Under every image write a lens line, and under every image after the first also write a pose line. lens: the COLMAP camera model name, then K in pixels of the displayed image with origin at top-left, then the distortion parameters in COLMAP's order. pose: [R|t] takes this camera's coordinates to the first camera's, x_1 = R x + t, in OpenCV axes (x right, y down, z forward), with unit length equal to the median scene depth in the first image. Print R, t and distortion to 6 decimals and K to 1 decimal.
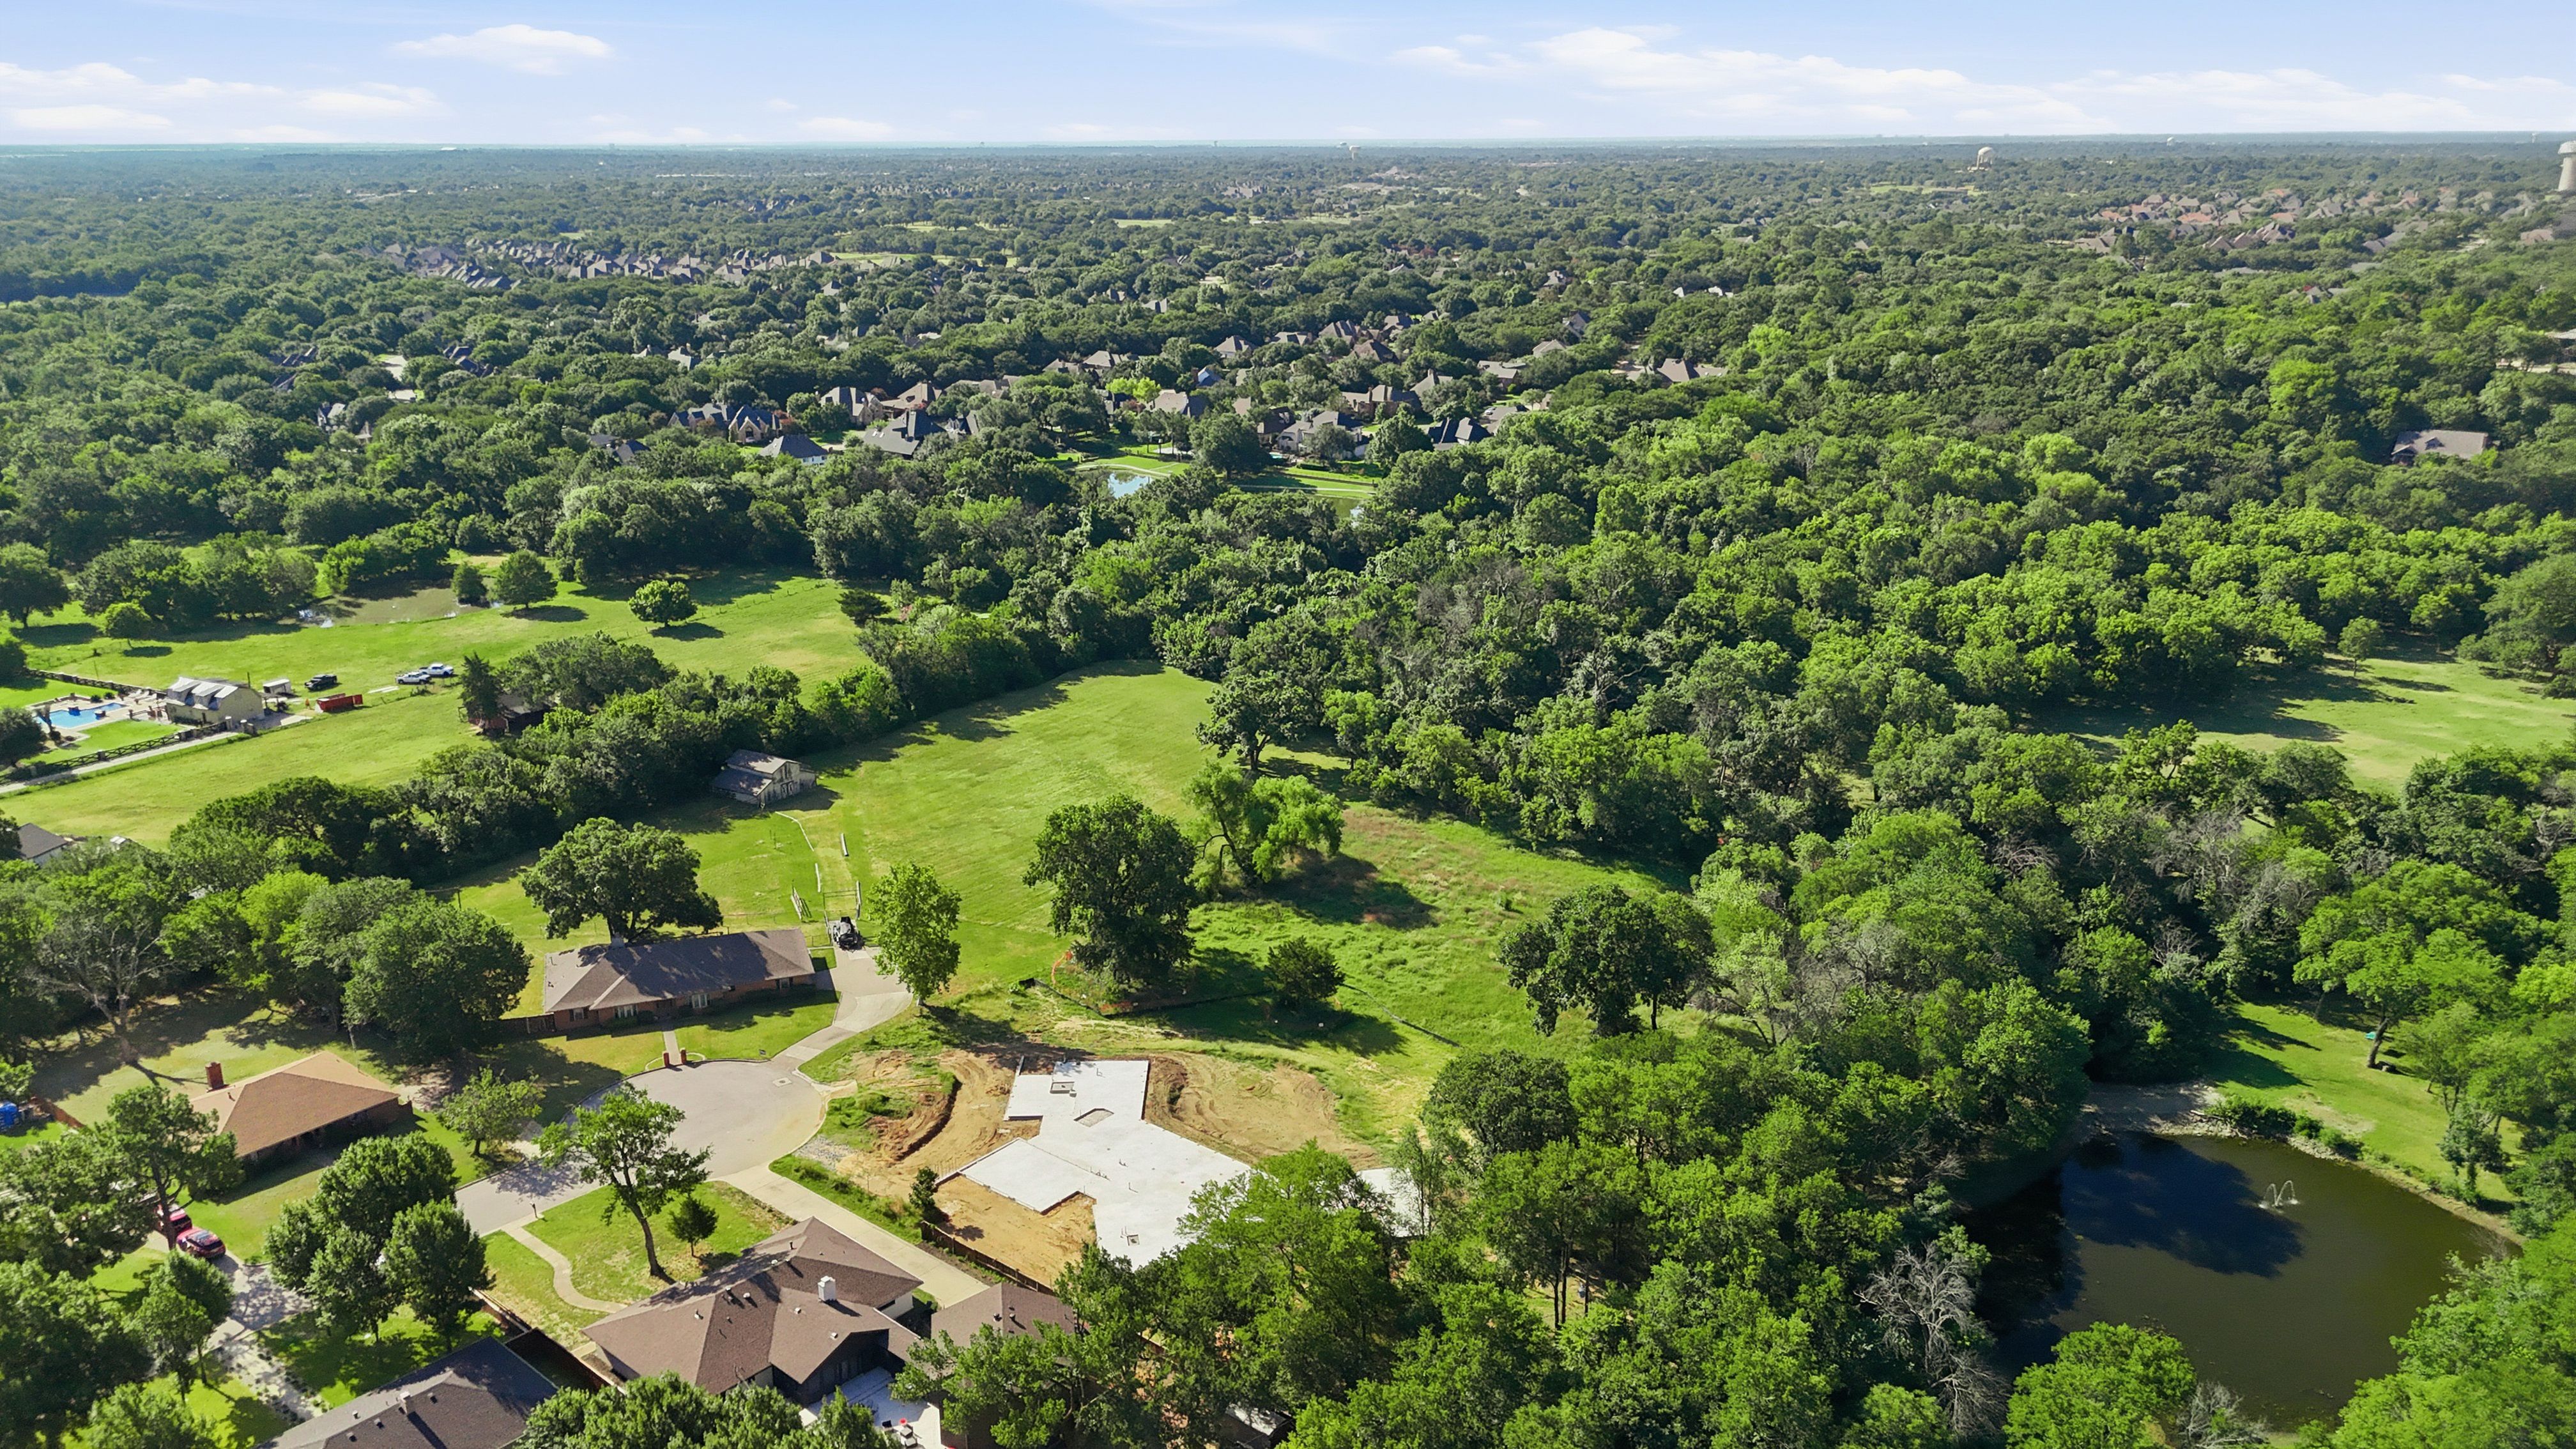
lens RADIAL K [[1891.7, 0, 1288.0], [0, 1891.7, 724.5], [0, 0, 1]] dist [0.085007, -0.091692]
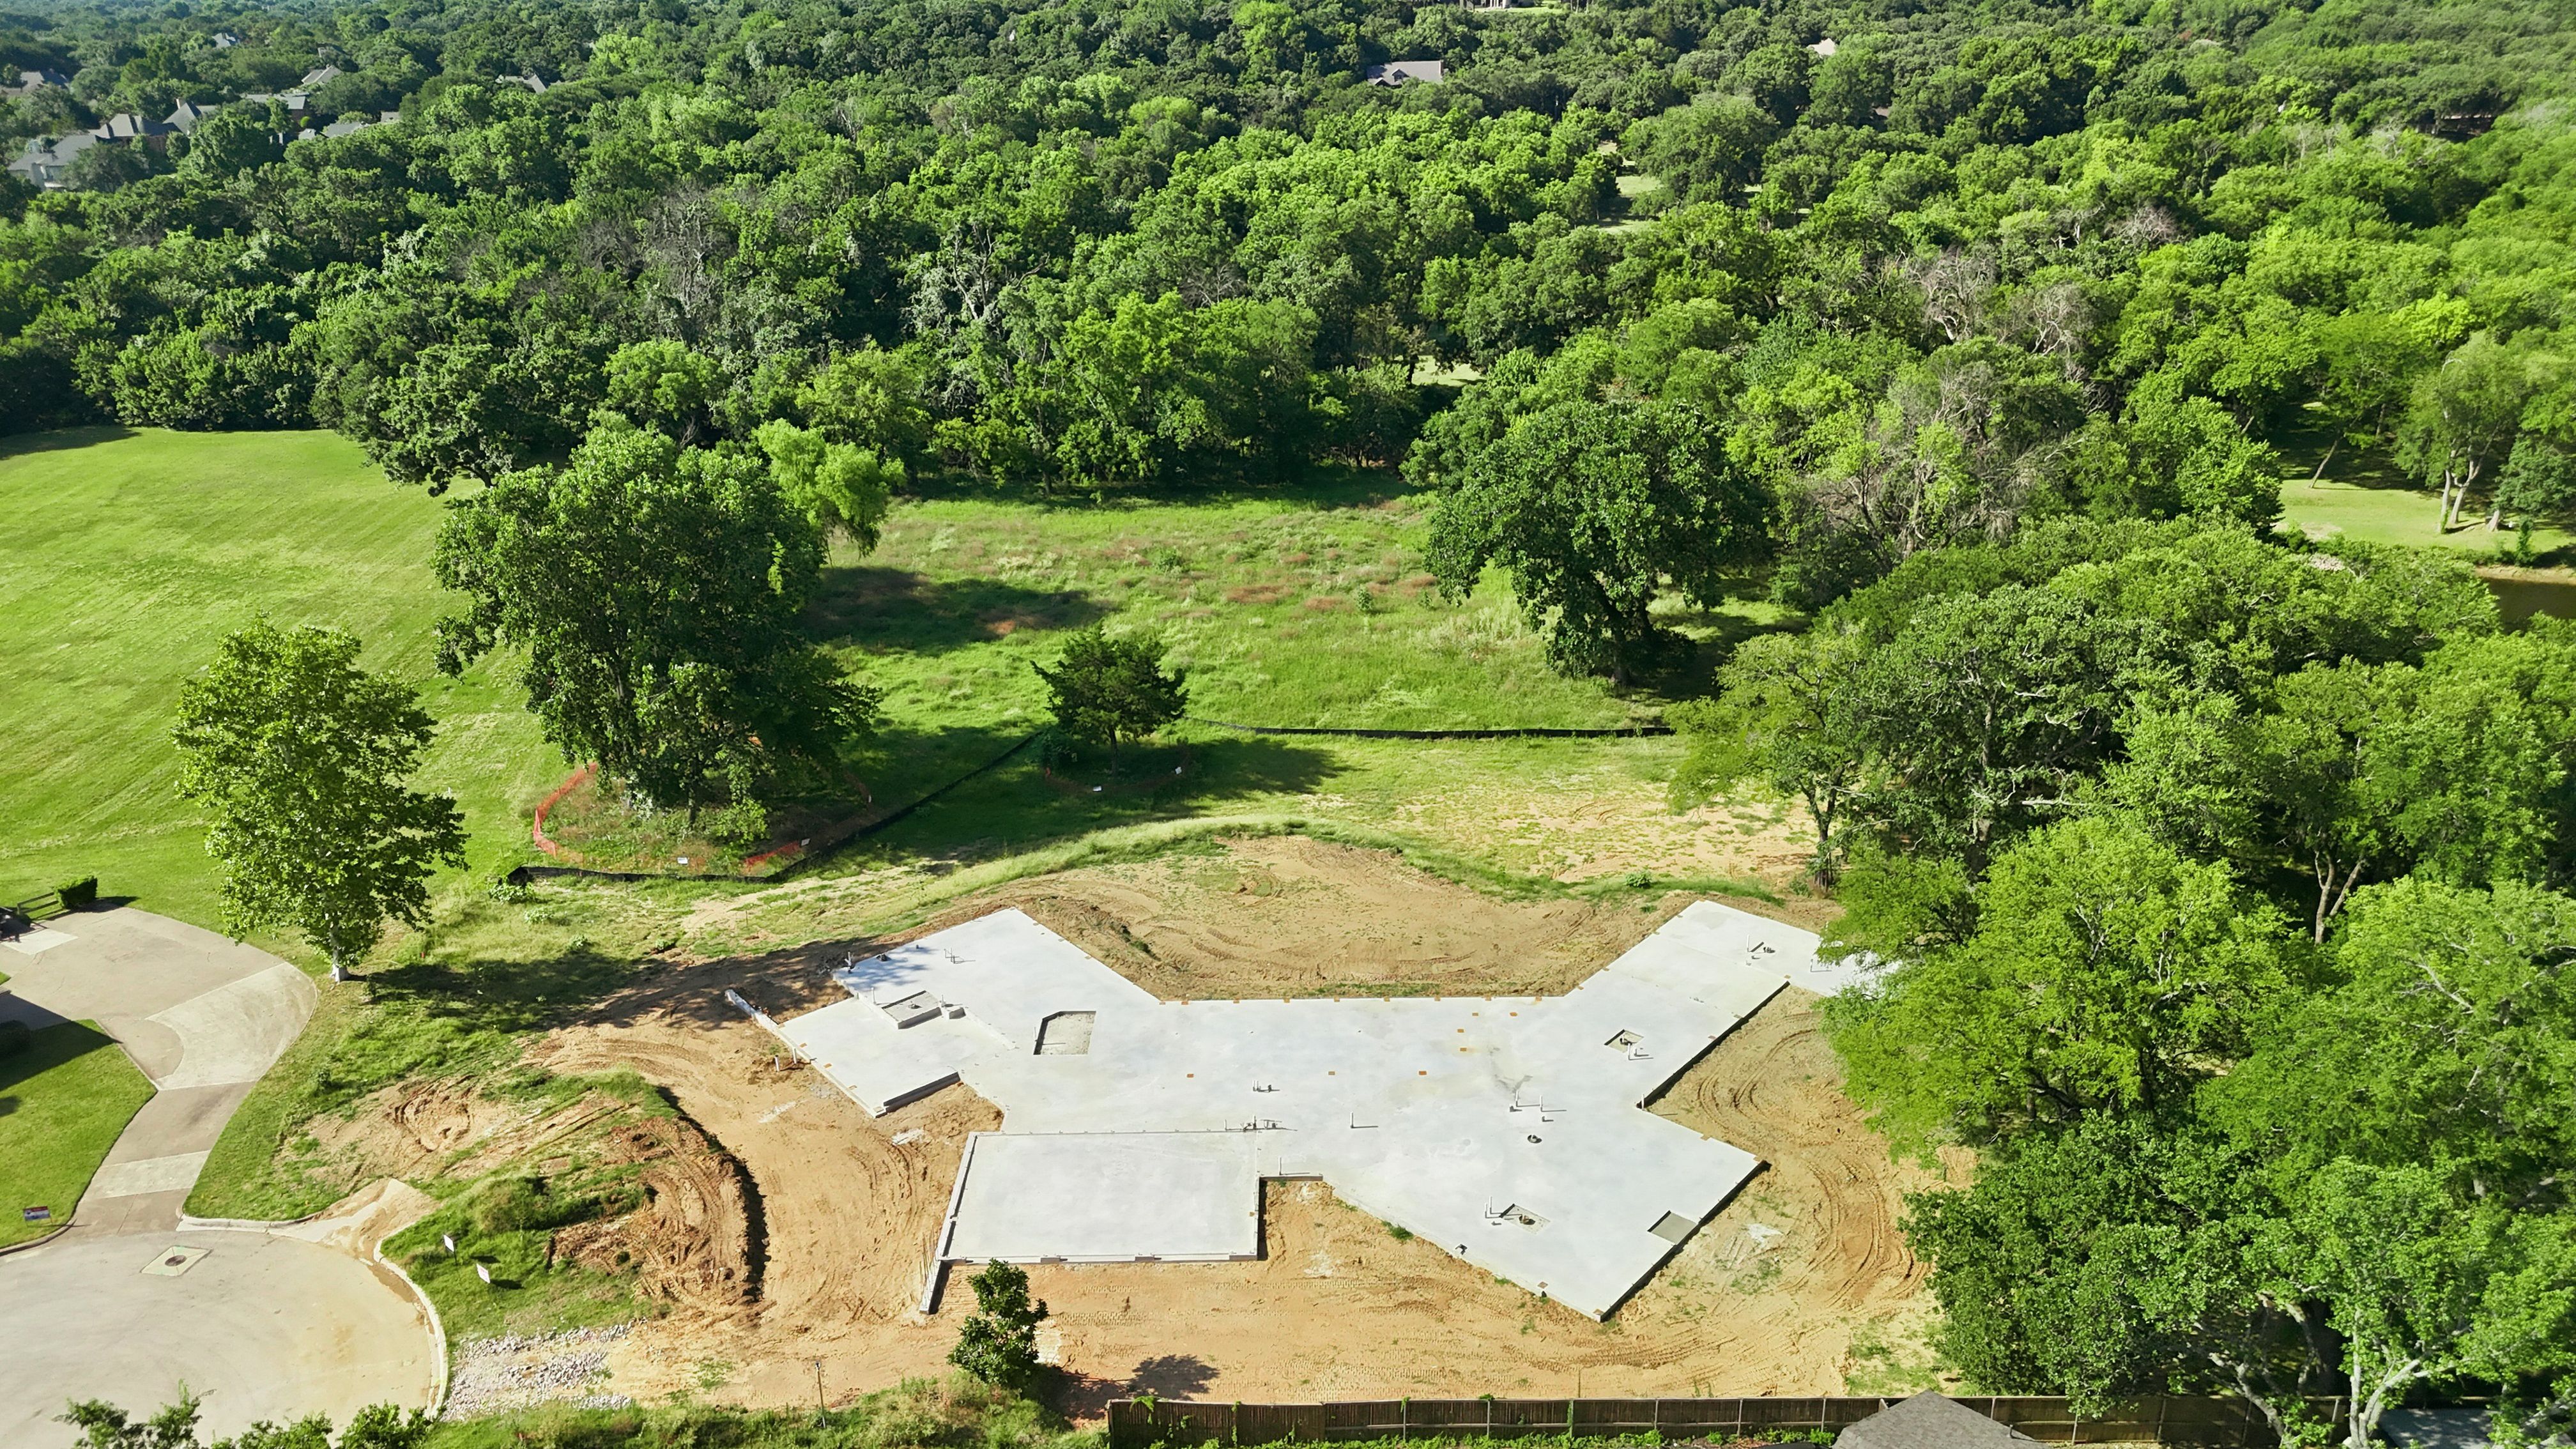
lens RADIAL K [[1898.0, 0, 1288.0], [0, 1898.0, 724.5], [0, 0, 1]] dist [0.070296, -0.064608]
pose [[0.775297, -0.243346, 0.582836, -0.175952], [0.200913, 0.969884, 0.137689, 0.052022], [-0.598790, 0.010350, 0.800839, 0.364582]]
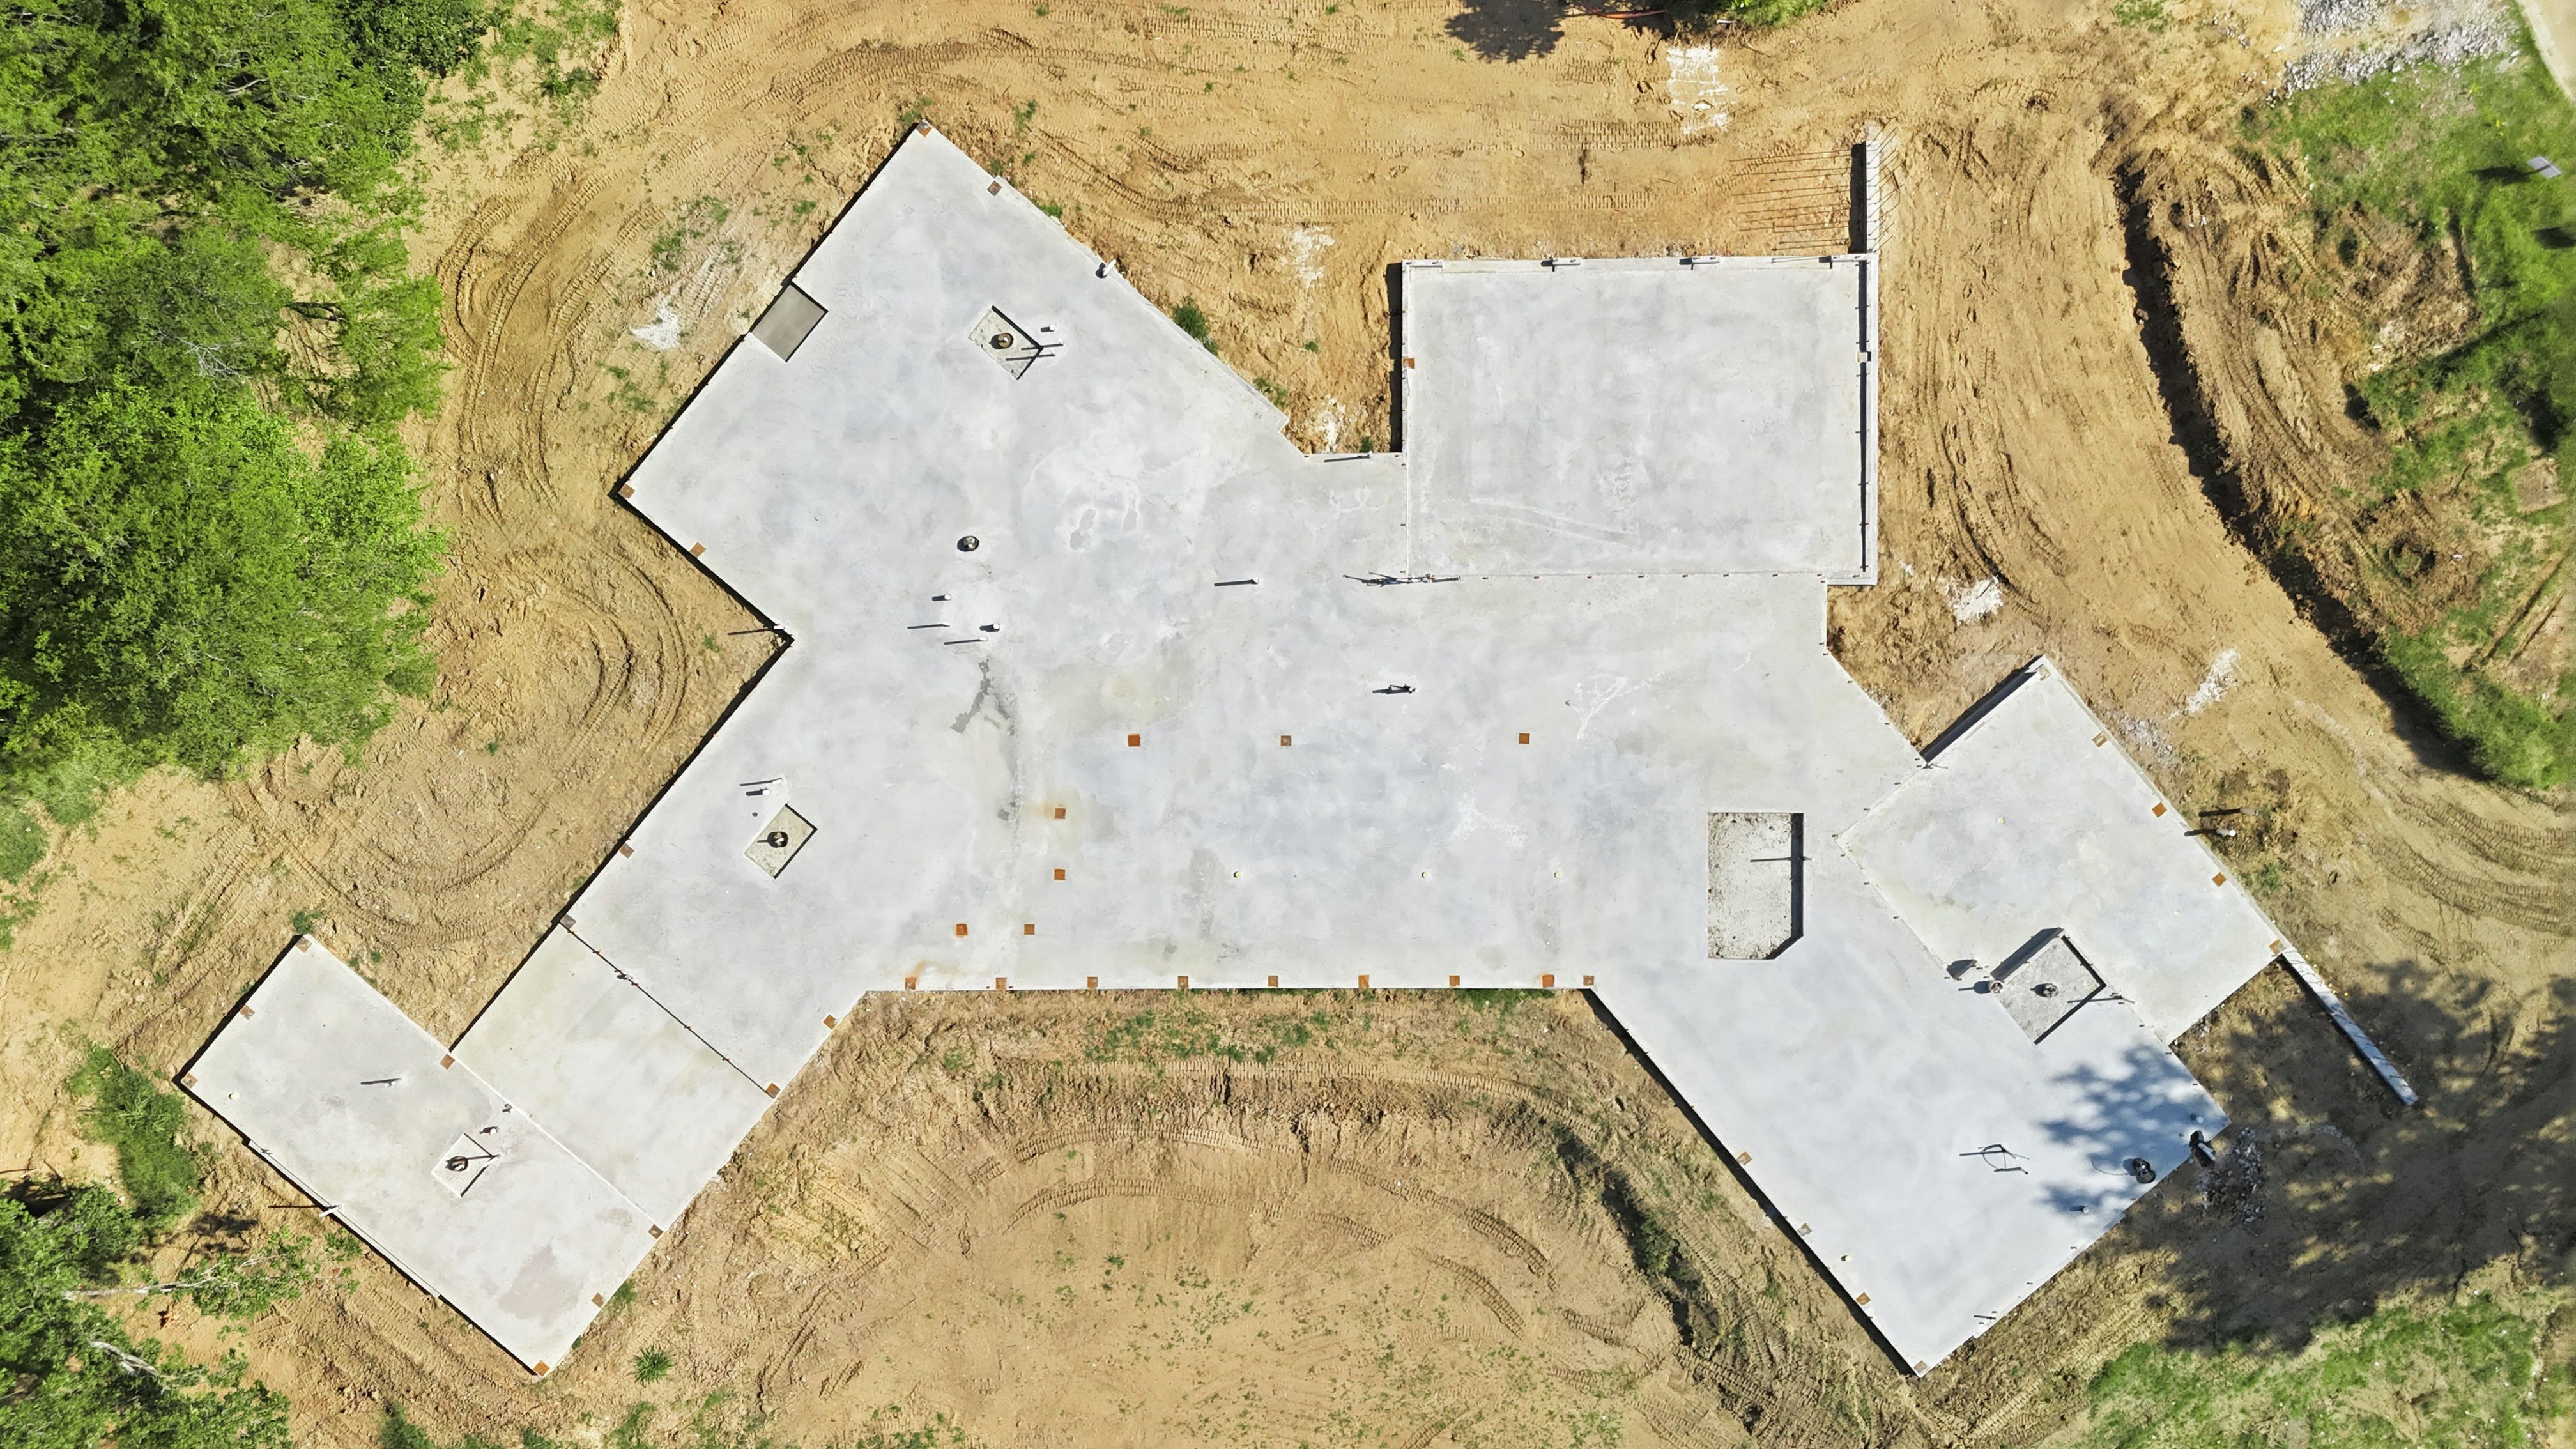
lens RADIAL K [[1763.8, 0, 1288.0], [0, 1763.8, 724.5], [0, 0, 1]] dist [0.053874, -0.040315]
pose [[-0.771039, 0.636462, 0.020367, -0.043151], [-0.174927, -0.242451, 0.954263, 0.002021], [0.612290, 0.732211, 0.298274, 0.517156]]
